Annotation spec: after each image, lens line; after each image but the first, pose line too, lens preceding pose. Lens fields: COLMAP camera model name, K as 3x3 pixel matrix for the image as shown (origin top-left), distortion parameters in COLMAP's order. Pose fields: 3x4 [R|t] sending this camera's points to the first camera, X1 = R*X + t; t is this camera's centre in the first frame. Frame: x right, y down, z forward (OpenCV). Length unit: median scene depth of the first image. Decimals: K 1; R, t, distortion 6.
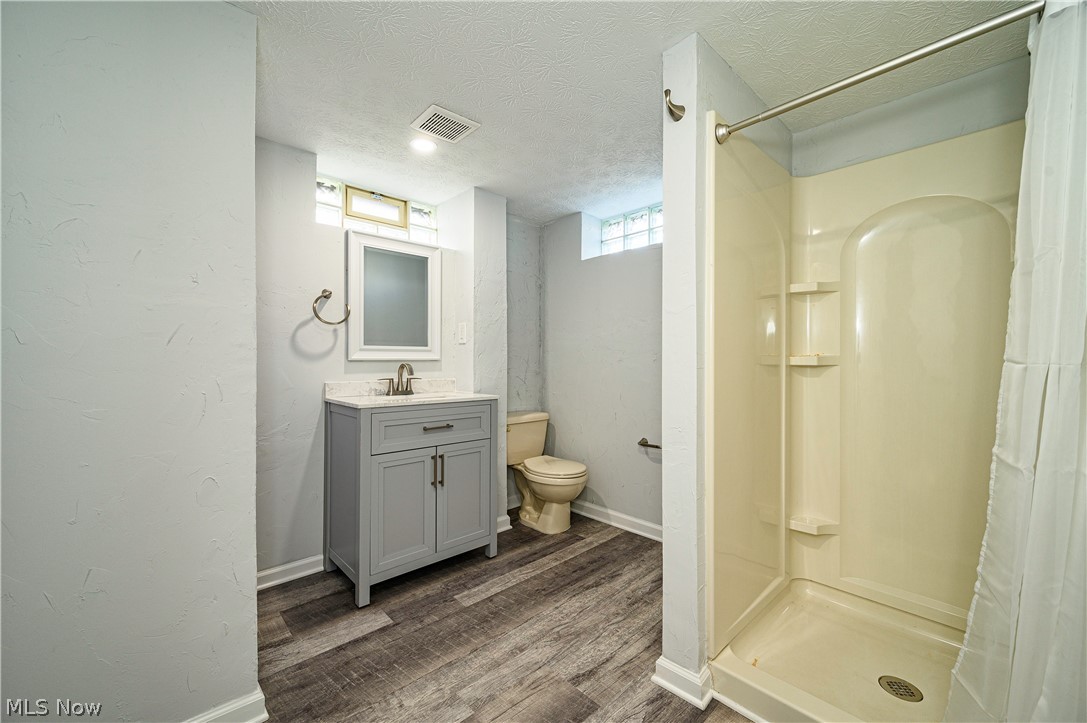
lens RADIAL K [[431.6, 0, 543.2], [0, 431.6, 360.0], [0, 0, 1]] dist [-0.000714, -0.000262]
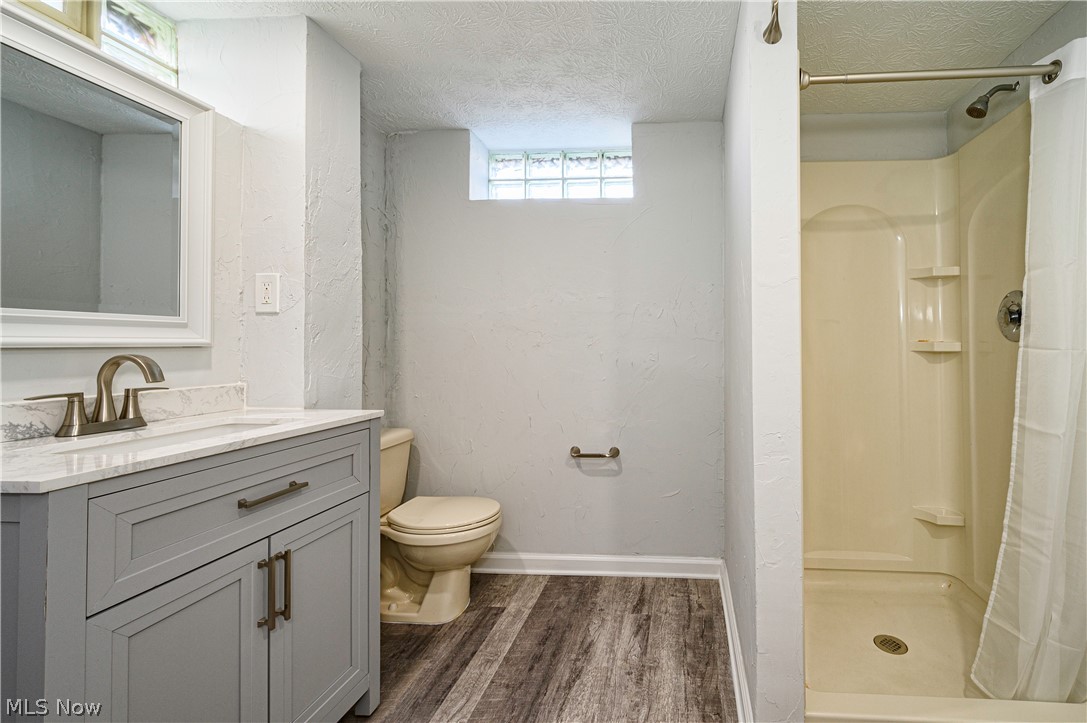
lens RADIAL K [[453.4, 0, 543.3], [0, 453.4, 338.1], [0, 0, 1]] dist [-0.000646, -0.000363]
pose [[0.726381, 0.008690, 0.687237, -0.346928], [-0.000740, 0.999929, -0.011862, -0.002842], [-0.687292, 0.008107, 0.726336, 0.429174]]
